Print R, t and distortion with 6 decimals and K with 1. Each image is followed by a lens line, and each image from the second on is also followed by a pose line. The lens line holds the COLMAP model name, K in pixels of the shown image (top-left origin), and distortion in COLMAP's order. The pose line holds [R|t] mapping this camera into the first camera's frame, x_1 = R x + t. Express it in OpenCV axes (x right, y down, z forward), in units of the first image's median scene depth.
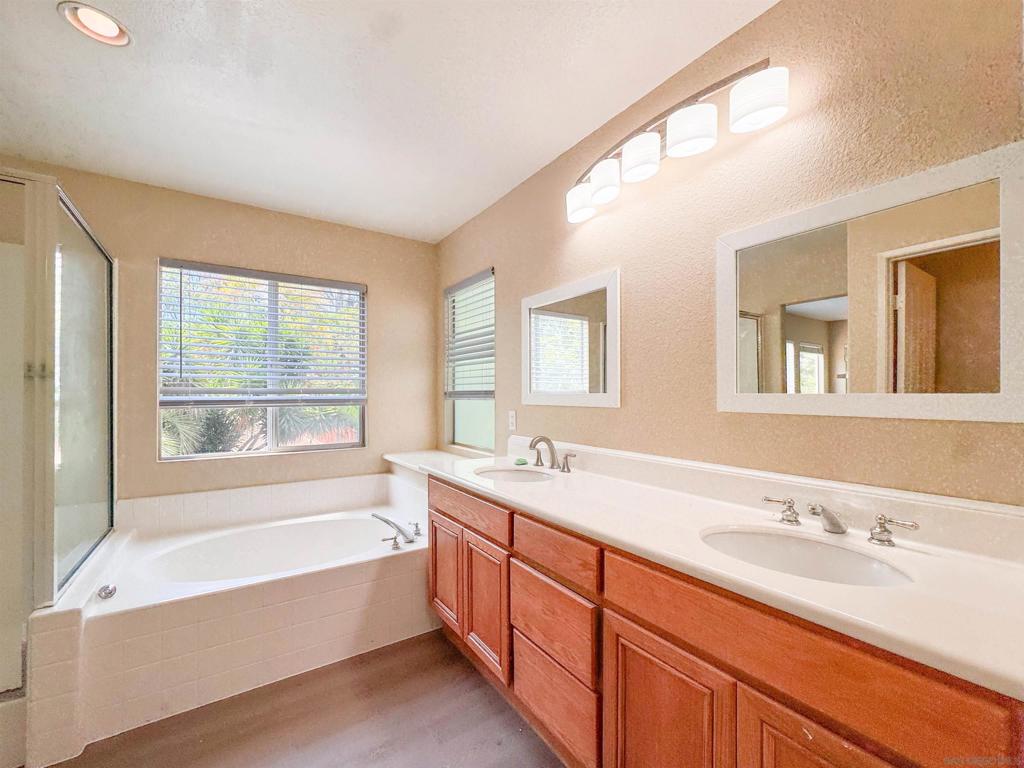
lens RADIAL K [[424.3, 0, 513.4], [0, 424.3, 396.2], [0, 0, 1]] dist [0.014006, 0.000054]
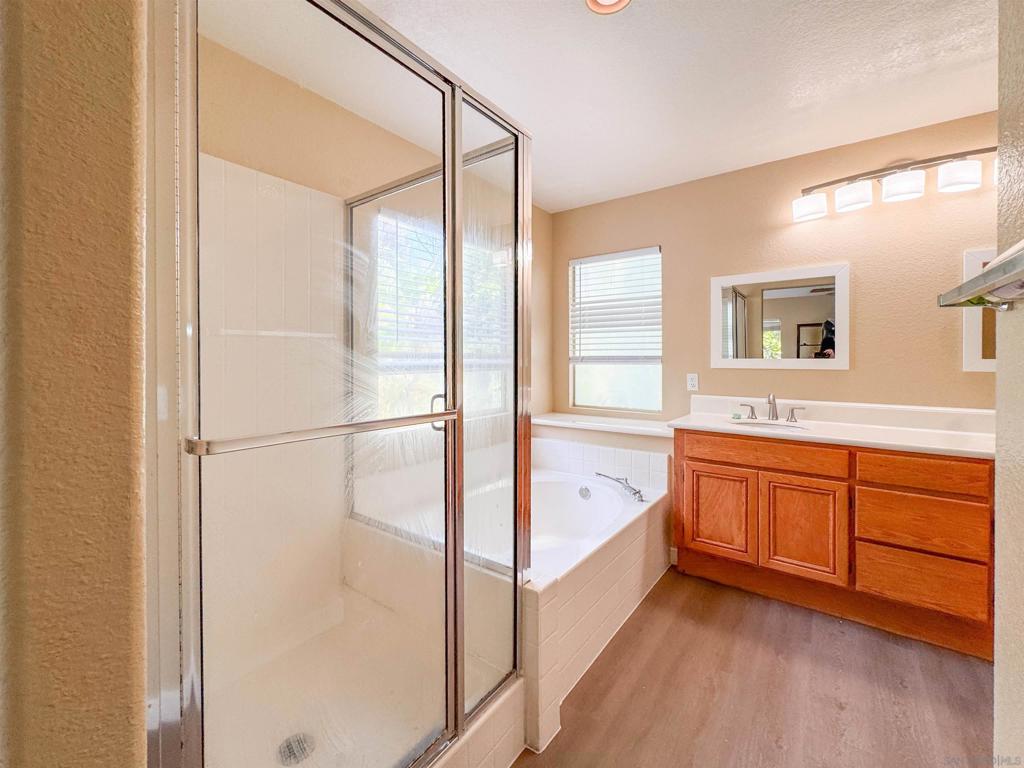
lens RADIAL K [[423.0, 0, 515.5], [0, 423.0, 362.6], [0, 0, 1]] dist [0.000517, 0.000017]
pose [[0.944942, -0.002647, 0.327228, -1.007857], [0.001459, 0.999991, 0.003874, -0.001280], [-0.327235, -0.003183, 0.944937, 0.091184]]
